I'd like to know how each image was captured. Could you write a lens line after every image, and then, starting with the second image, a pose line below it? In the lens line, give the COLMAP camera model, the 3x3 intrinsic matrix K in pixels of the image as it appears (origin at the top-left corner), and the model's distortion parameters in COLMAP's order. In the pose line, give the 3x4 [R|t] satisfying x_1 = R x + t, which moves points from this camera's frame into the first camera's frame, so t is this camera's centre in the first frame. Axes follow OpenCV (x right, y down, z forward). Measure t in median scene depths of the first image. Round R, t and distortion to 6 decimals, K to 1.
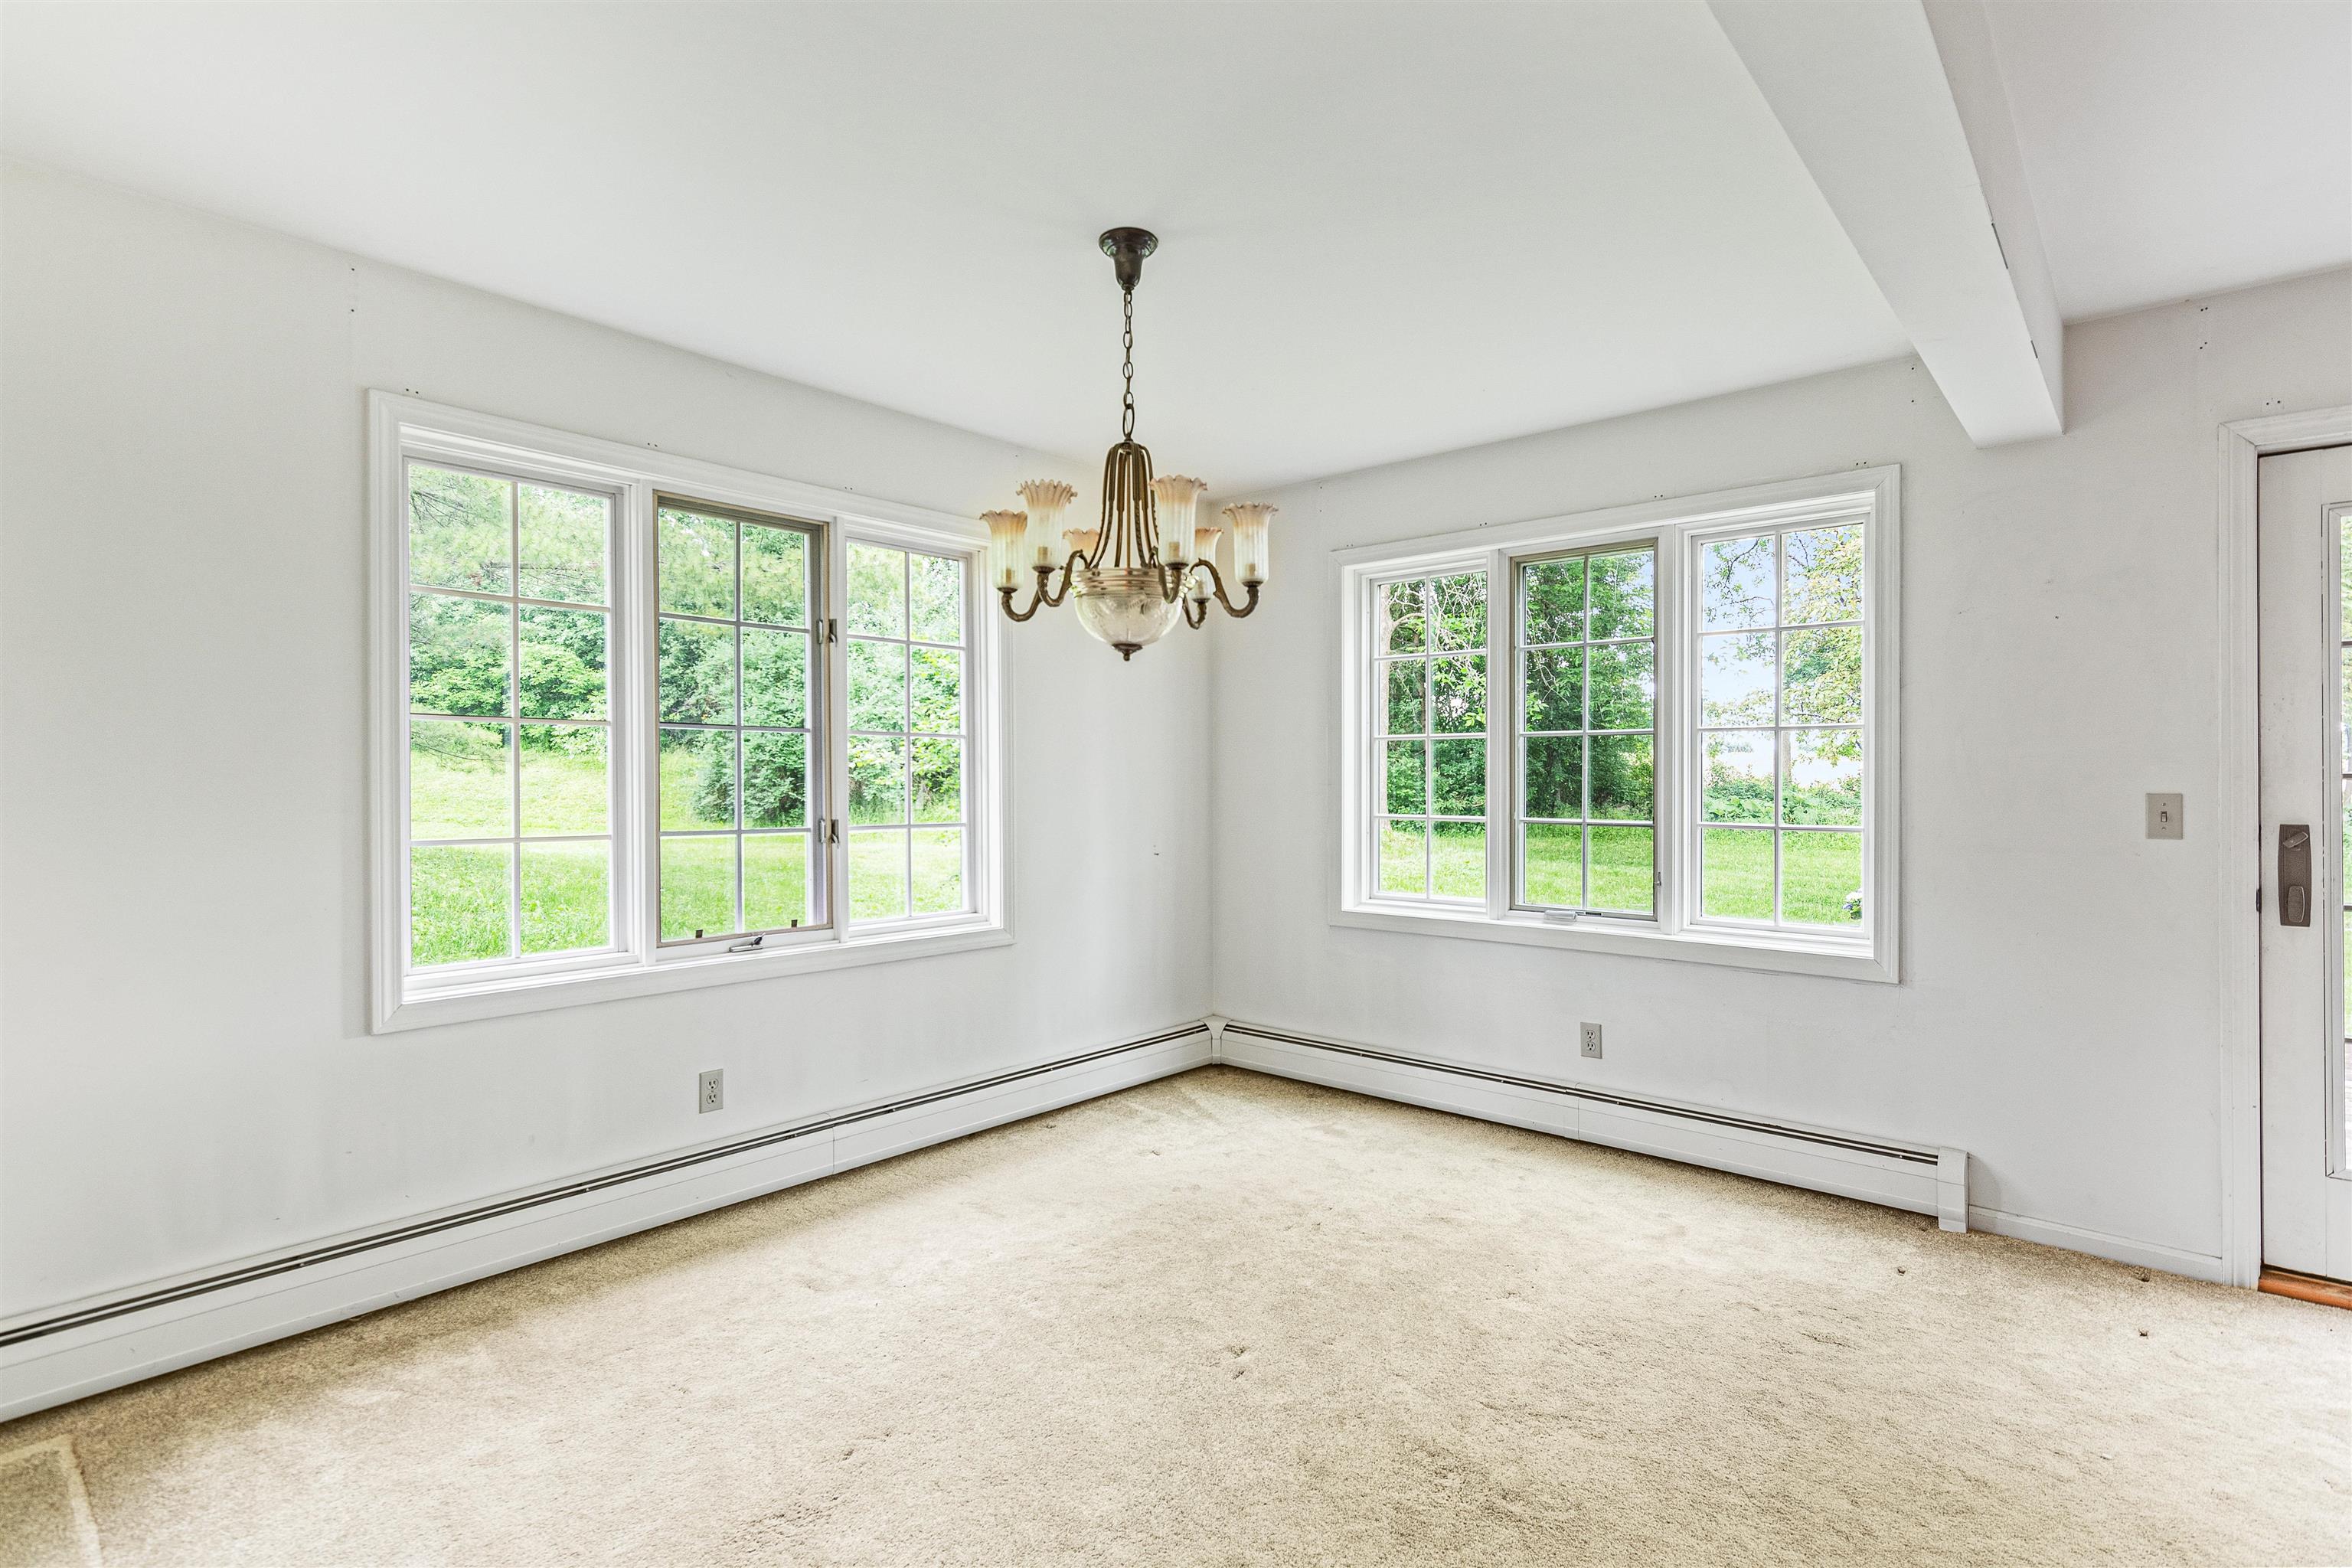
lens RADIAL K [[1144.6, 0, 1173.7], [0, 1144.6, 779.0], [0, 0, 1]] dist [-0.000279, 0.001348]
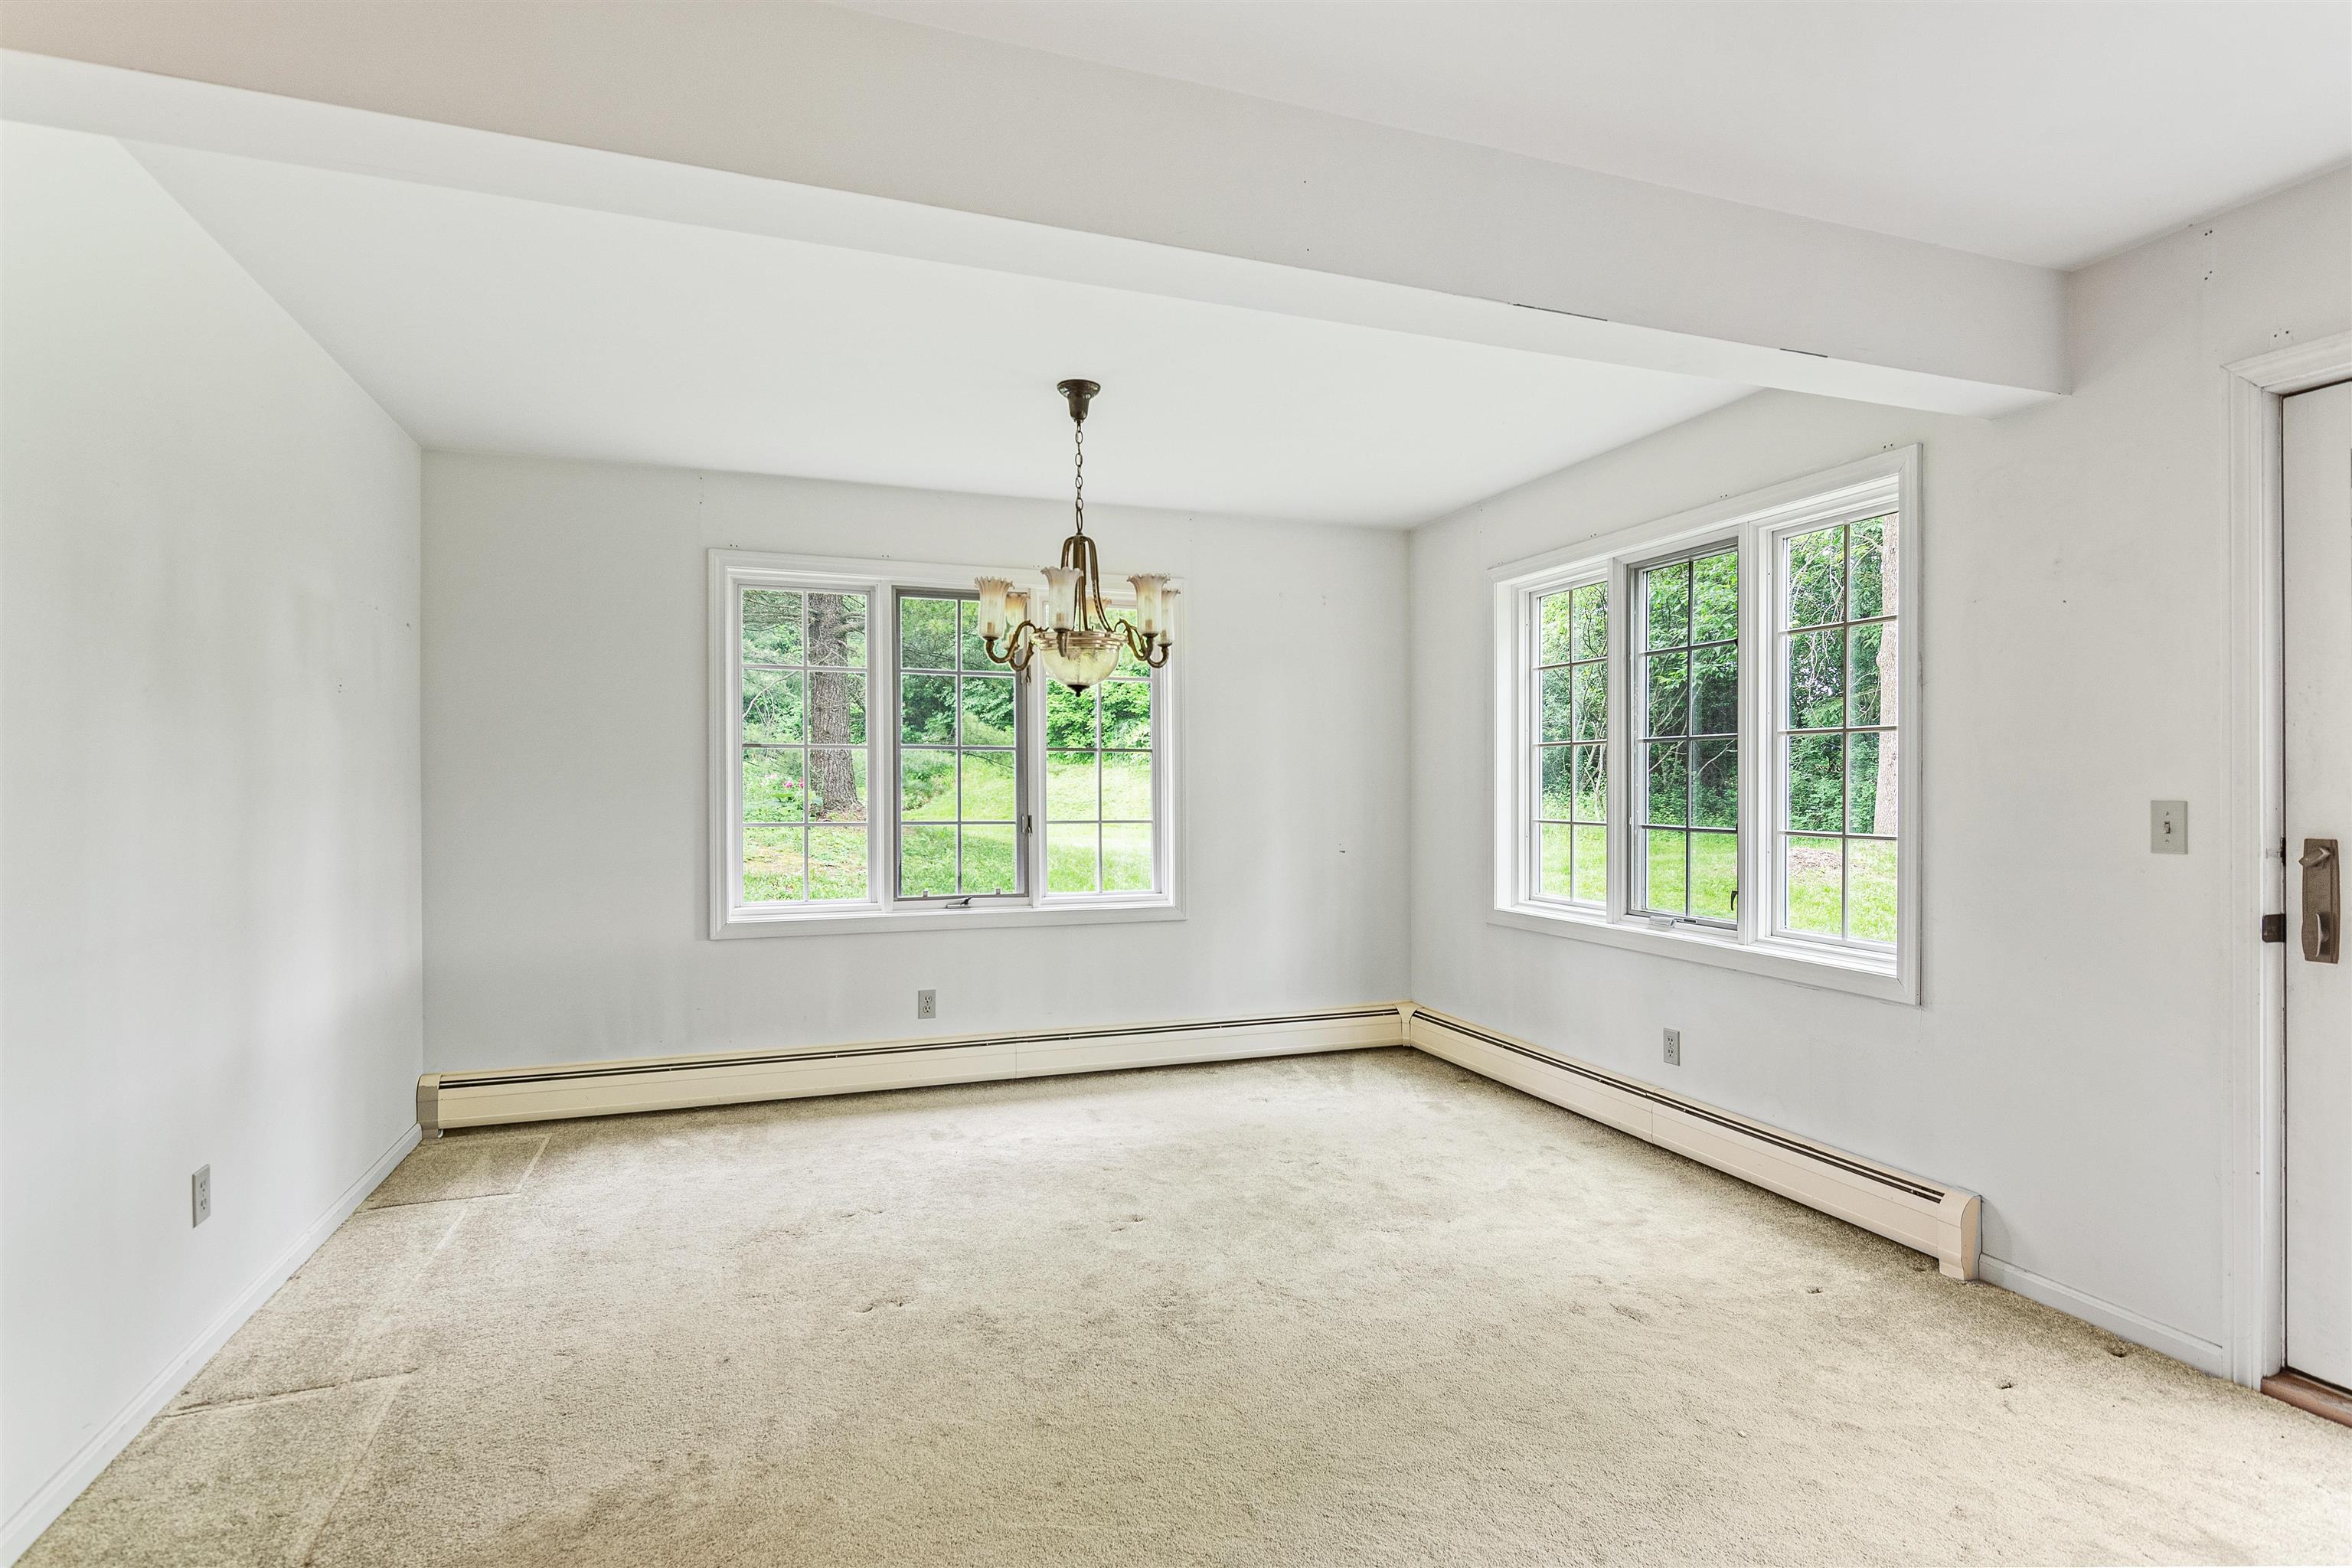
lens RADIAL K [[1160.3, 0, 1169.8], [0, 1160.3, 785.1], [0, 0, 1]] dist [-0.000946, -0.001872]
pose [[0.873226, -0.000360, -0.487316, 0.626404], [0.000278, 1.000000, -0.000239, 0.001038], [0.487316, 0.000073, 0.873226, -0.124851]]
